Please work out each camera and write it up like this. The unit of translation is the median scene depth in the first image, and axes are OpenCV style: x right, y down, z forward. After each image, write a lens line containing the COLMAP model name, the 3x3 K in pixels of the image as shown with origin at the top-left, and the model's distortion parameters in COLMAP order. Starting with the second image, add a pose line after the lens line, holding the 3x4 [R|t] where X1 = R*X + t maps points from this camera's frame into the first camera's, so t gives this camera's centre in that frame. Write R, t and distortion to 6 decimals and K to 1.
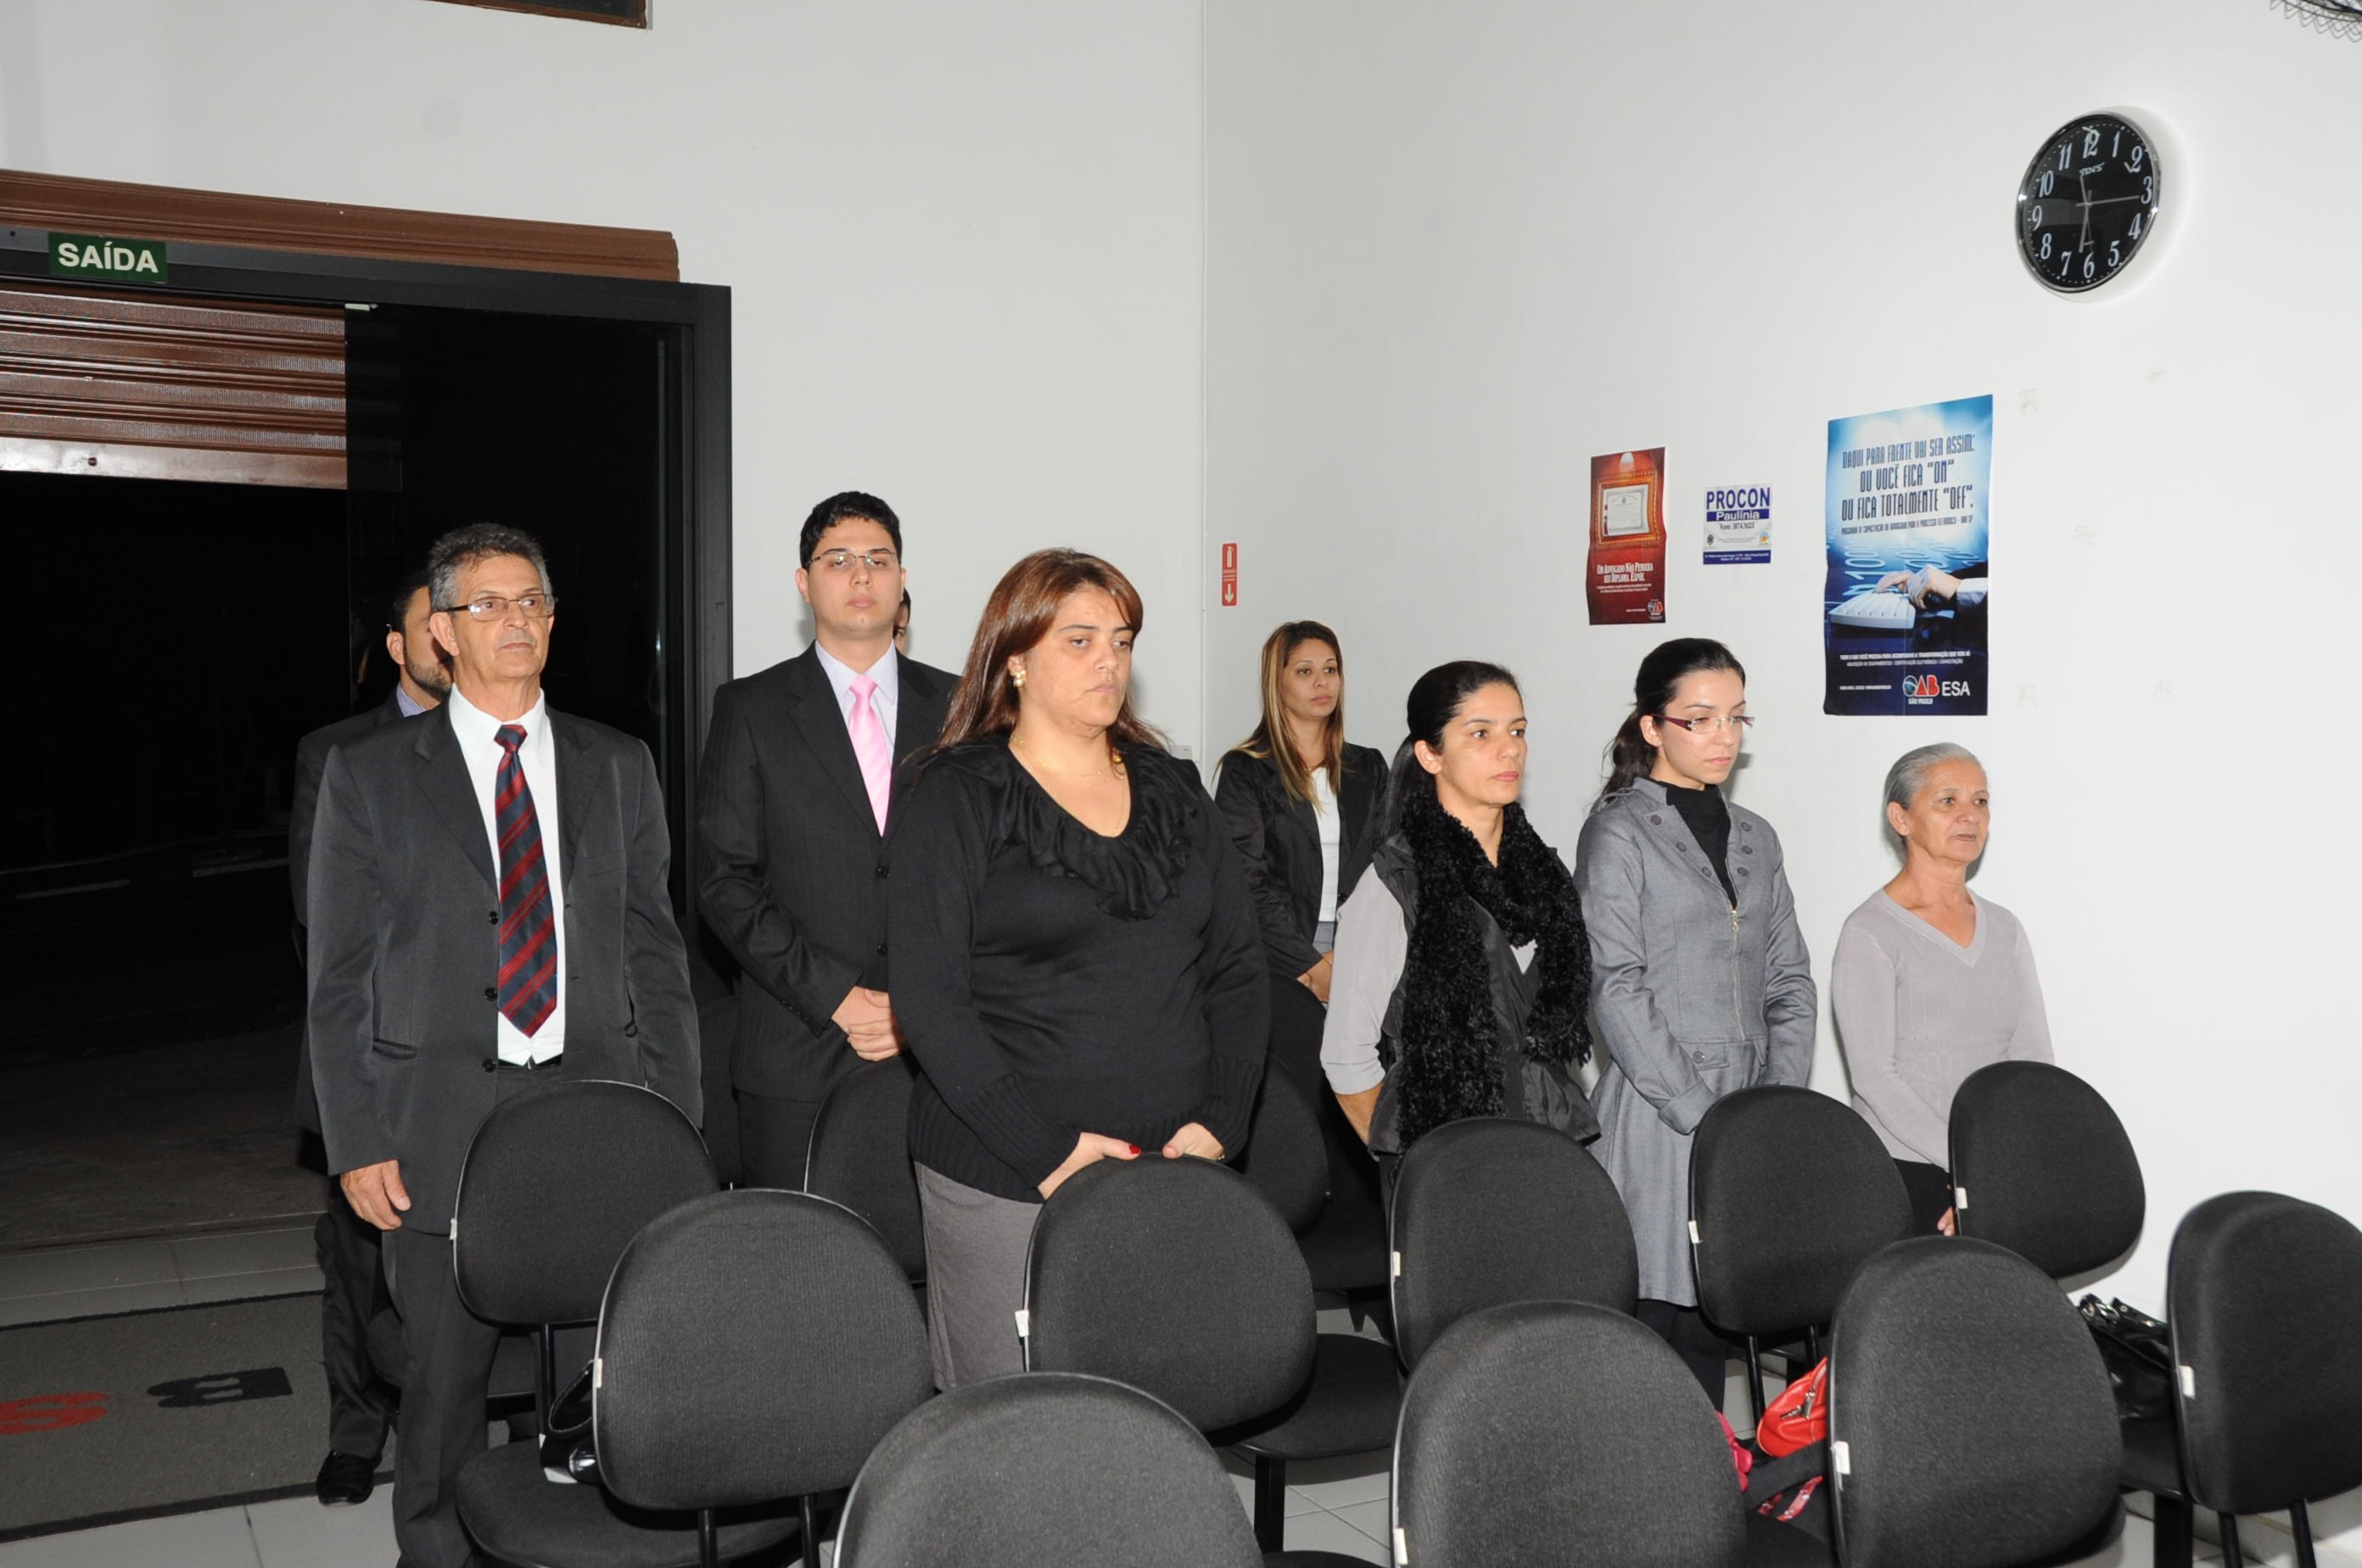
lens RADIAL K [[2222.0, 0, 1250.9], [0, 2222.0, 772.7], [0, 0, 1]] dist [-0.021077, 0.000000]
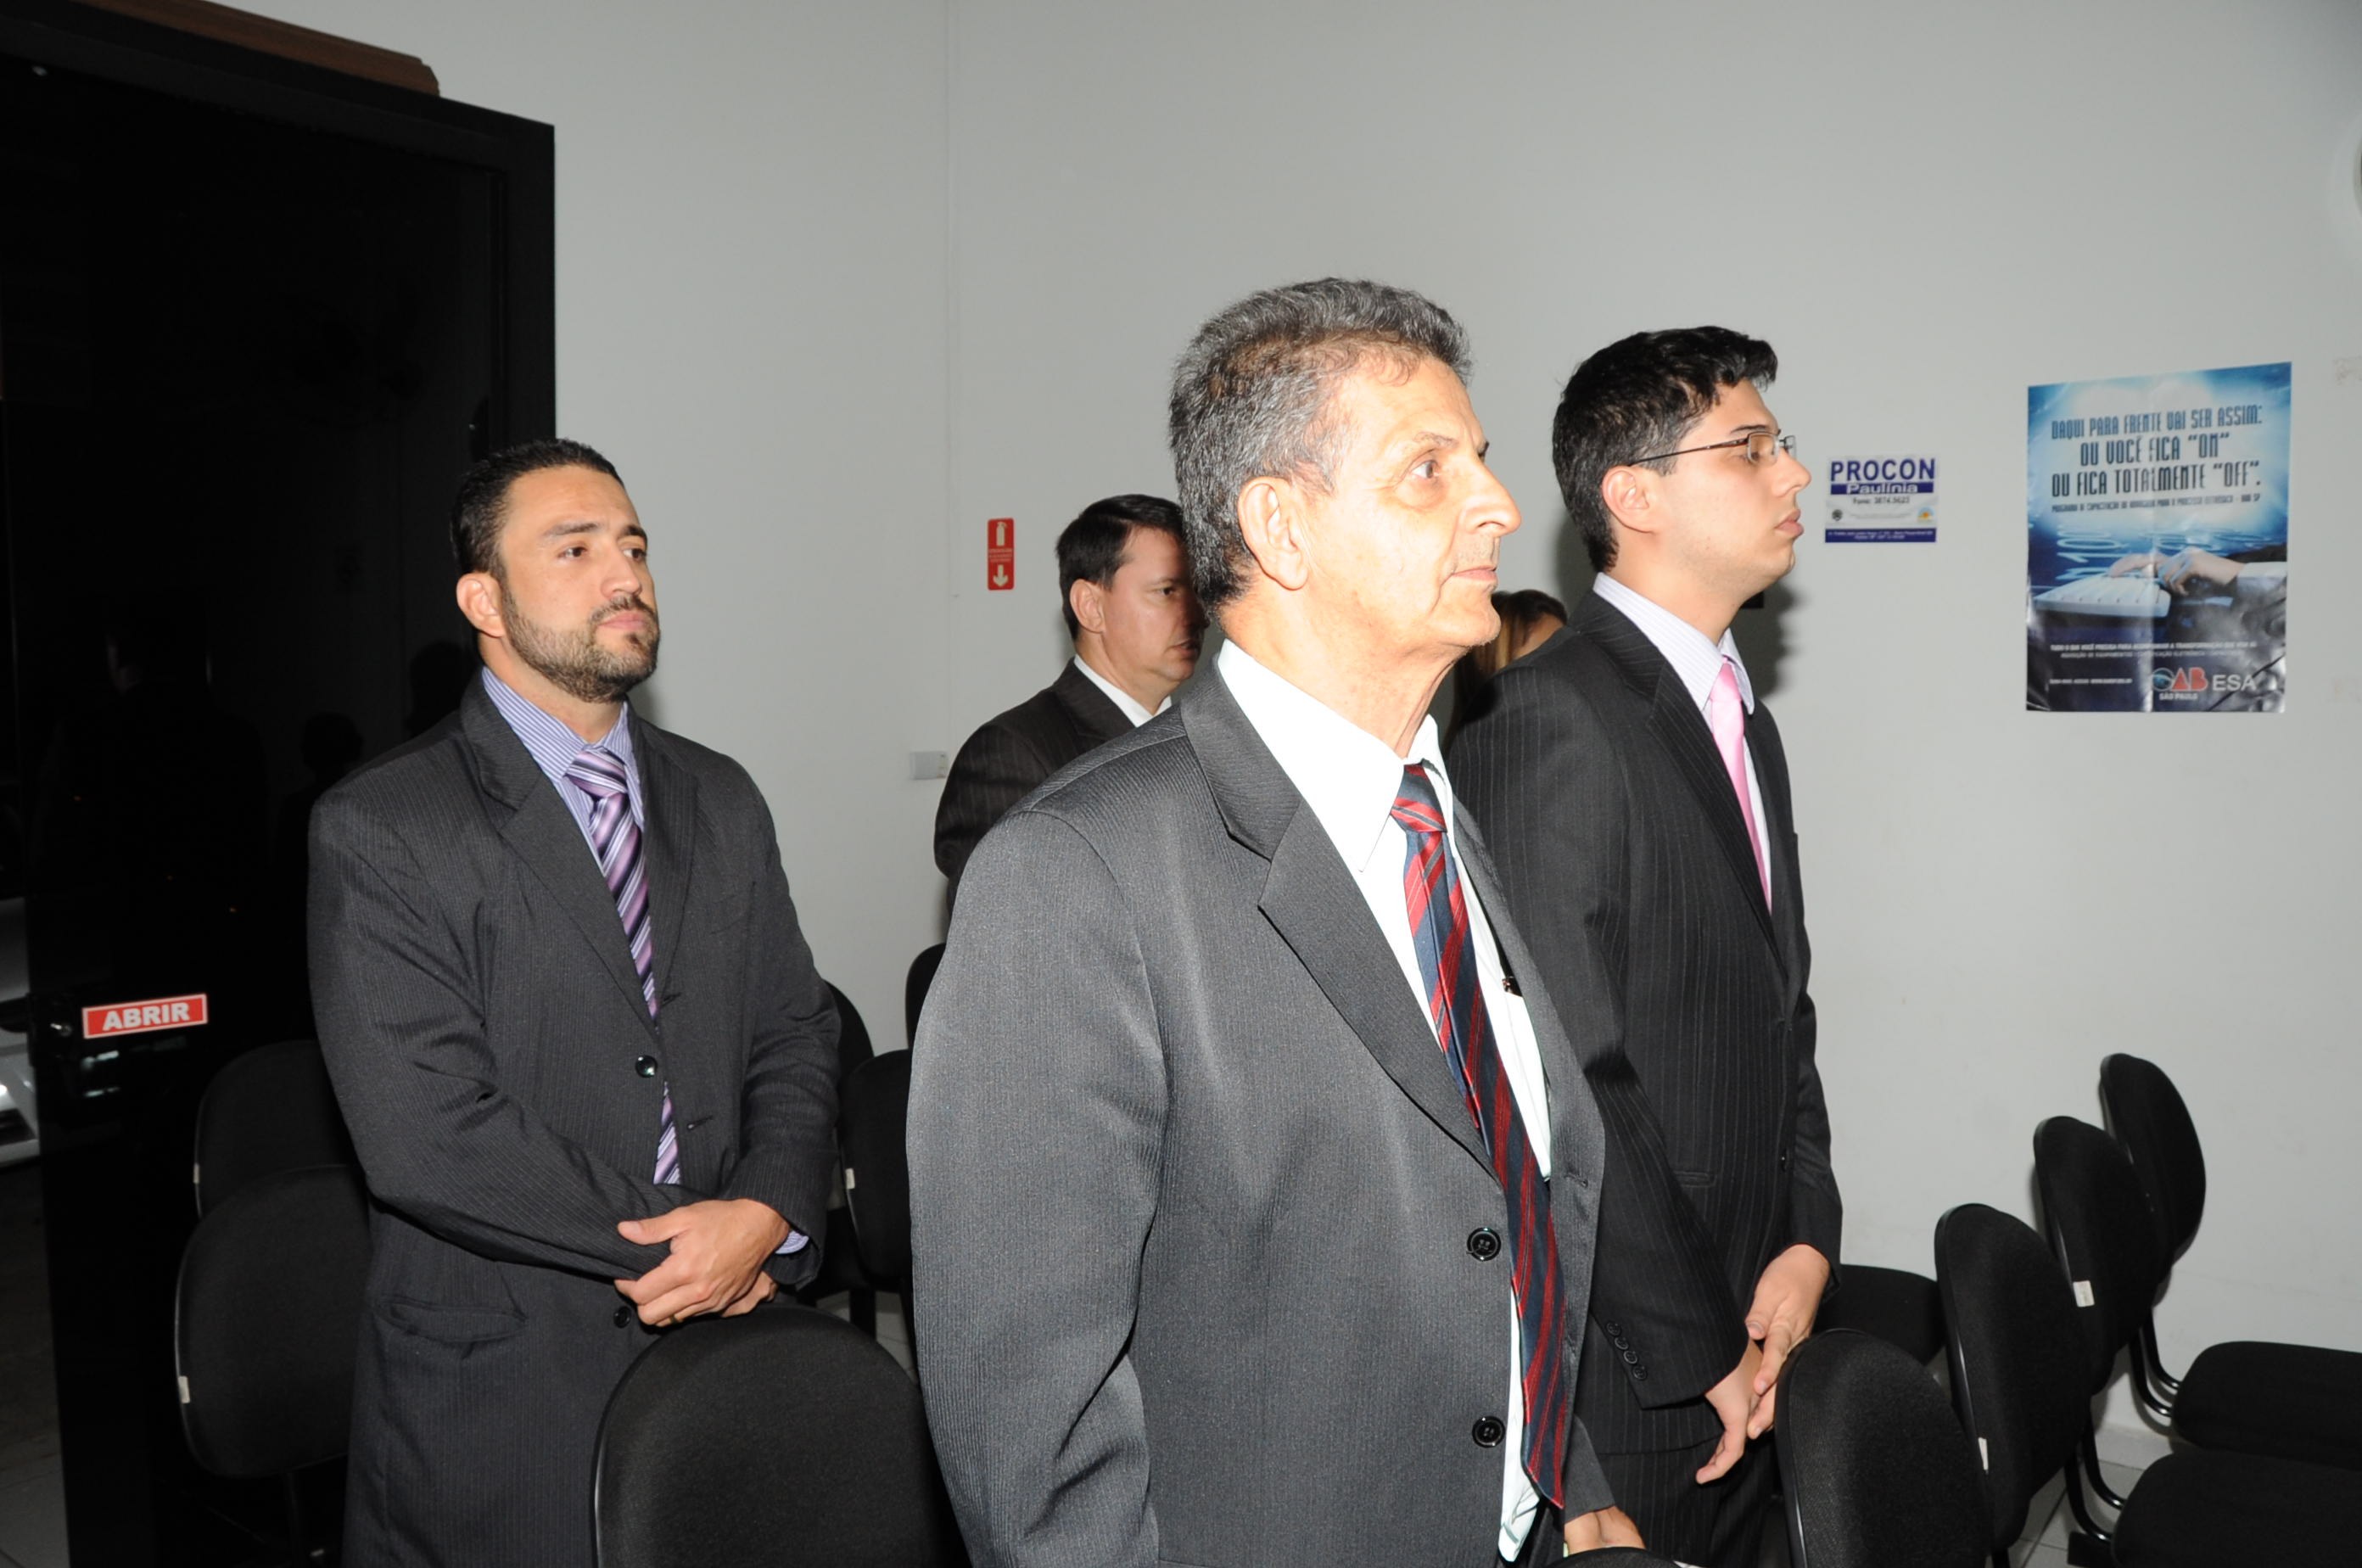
lens RADIAL K [[1830.4, 0, 1217.9], [0, 1830.4, 835.9], [0, 0, 1]] dist [-0.112409, 0.049742]
pose [[0.915311, -0.025899, 0.401915, -0.363659], [0.011544, 0.999207, 0.038097, -0.007432], [-0.402583, -0.030231, 0.914884, 0.496927]]
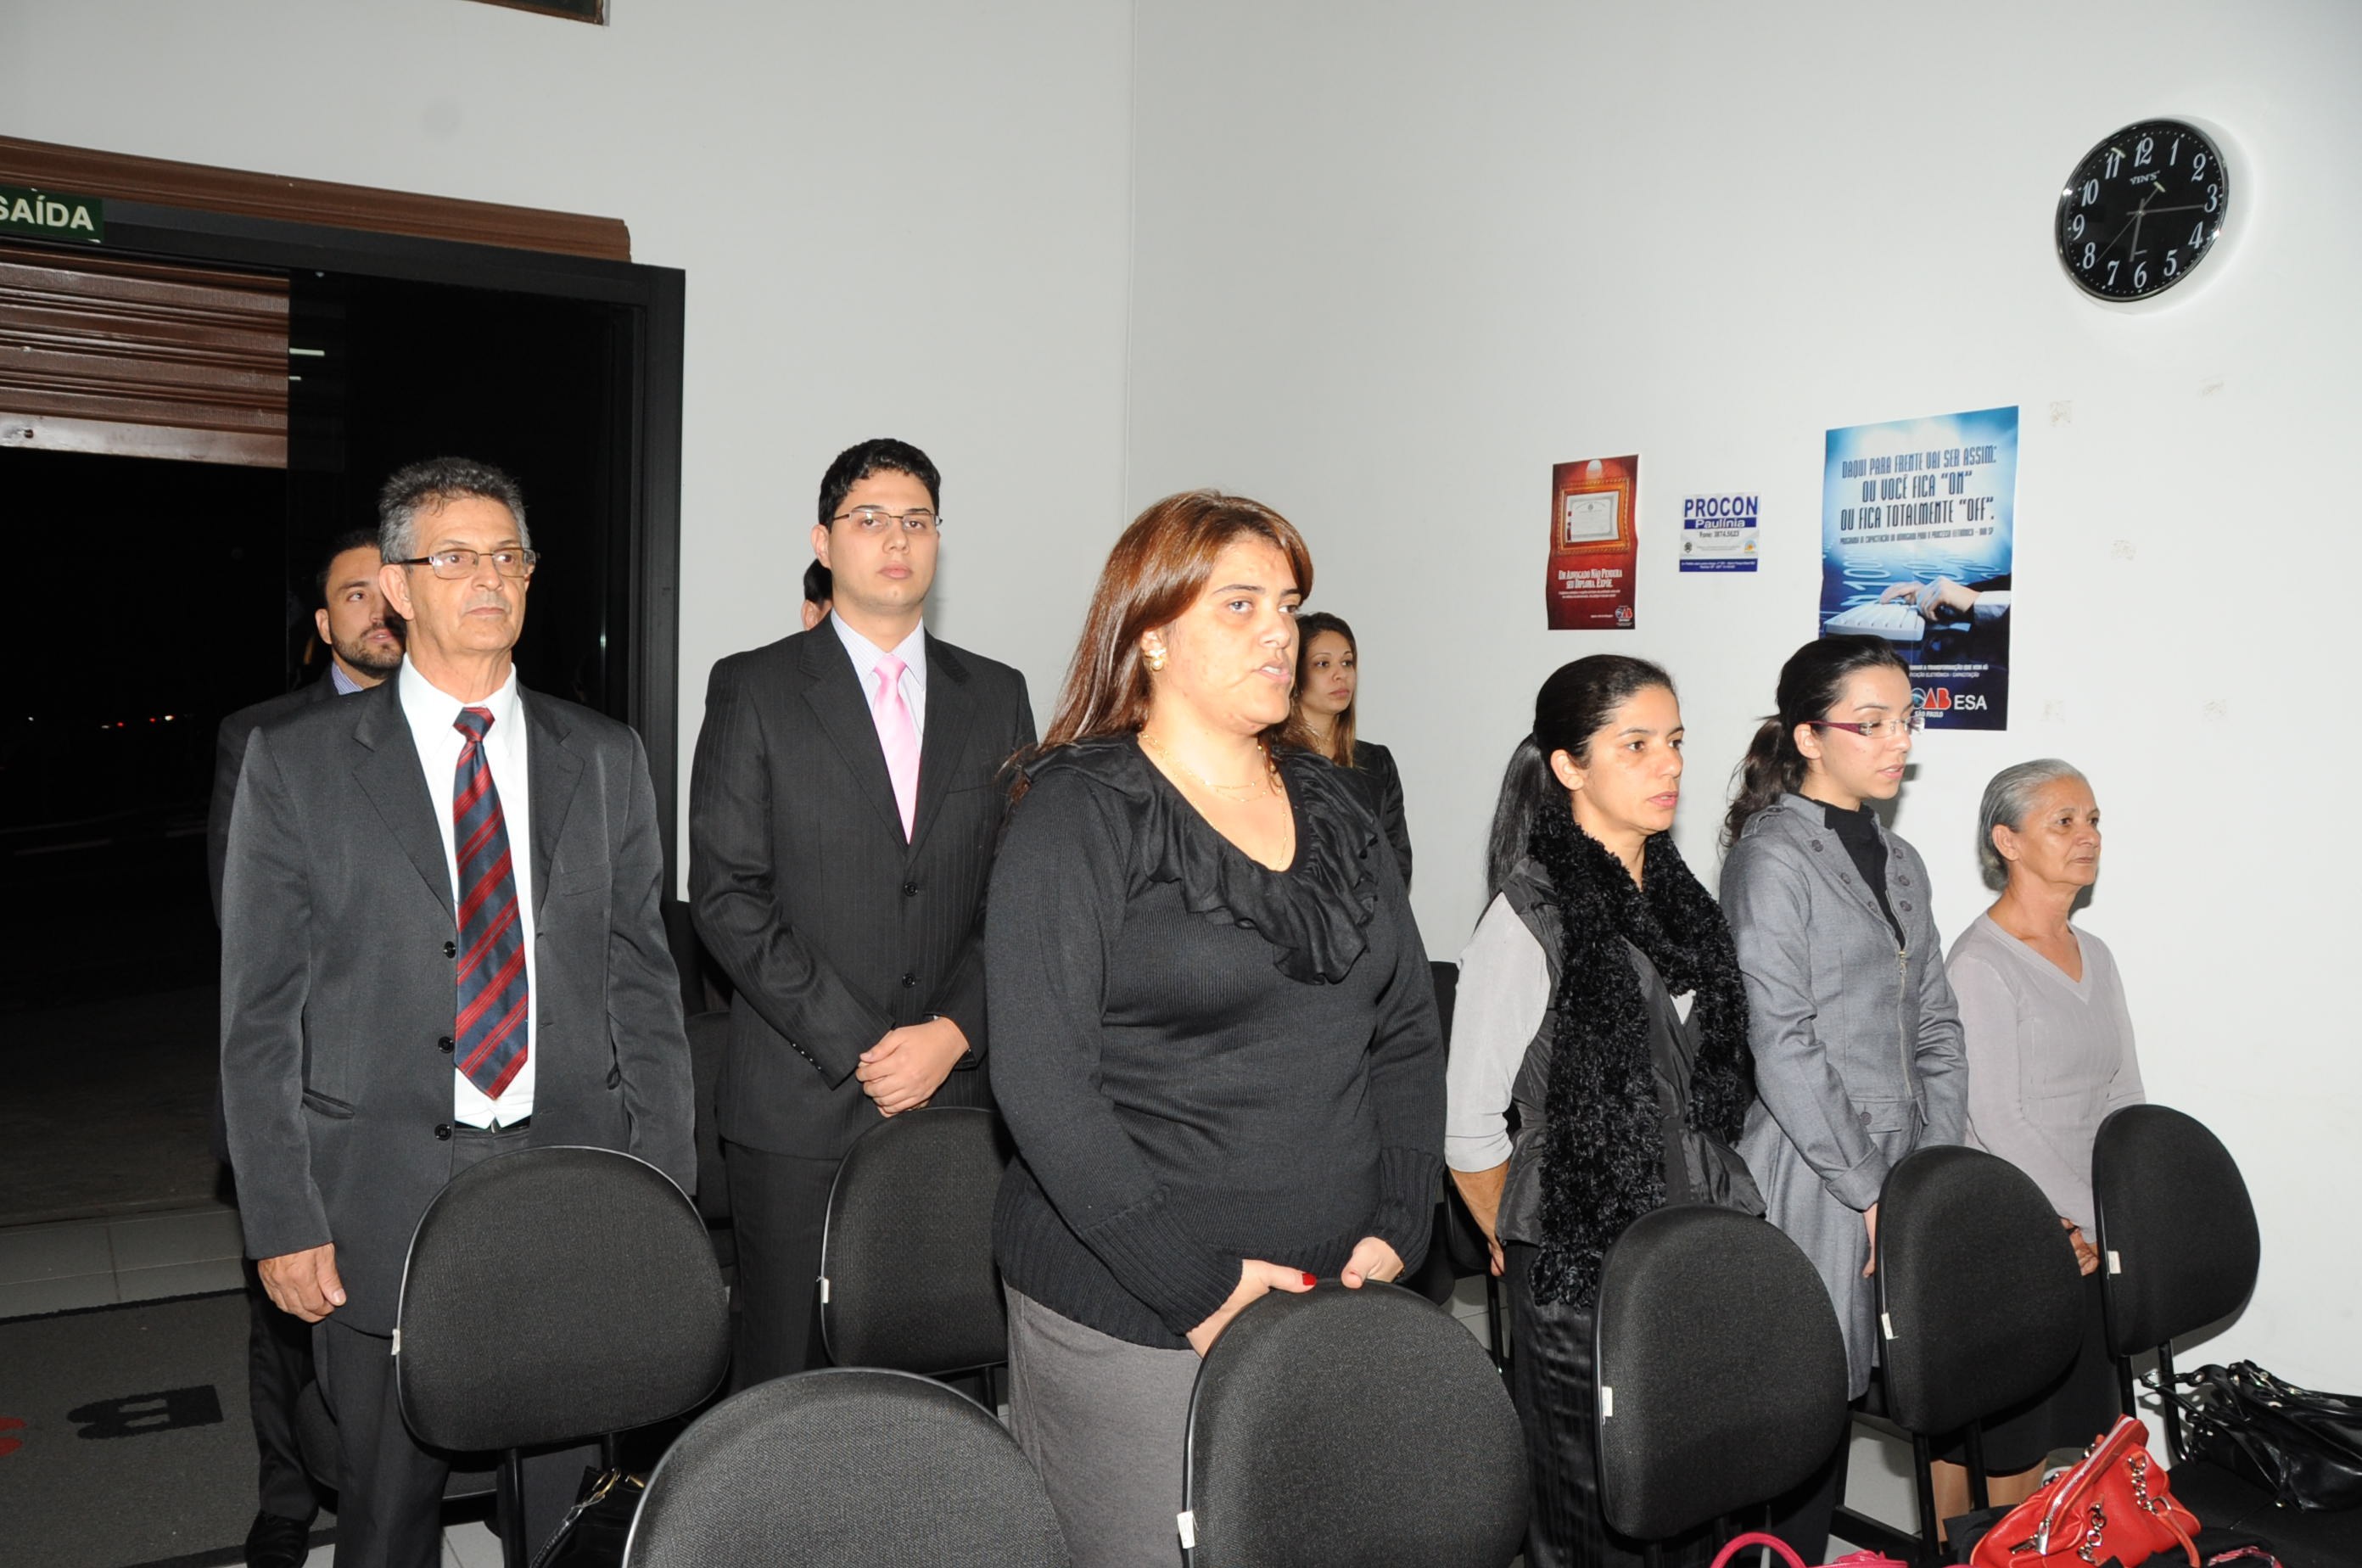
lens RADIAL K [[1830.4, 0, 1206.7], [0, 1830.4, 787.7], [0, 0, 1]] dist [-0.112409, 0.049742]
pose [[0.996316, 0.018700, 0.083698, -0.087052], [-0.020060, 0.999680, 0.015432, -0.005602], [-0.083383, -0.017054, 0.996372, 0.231584]]
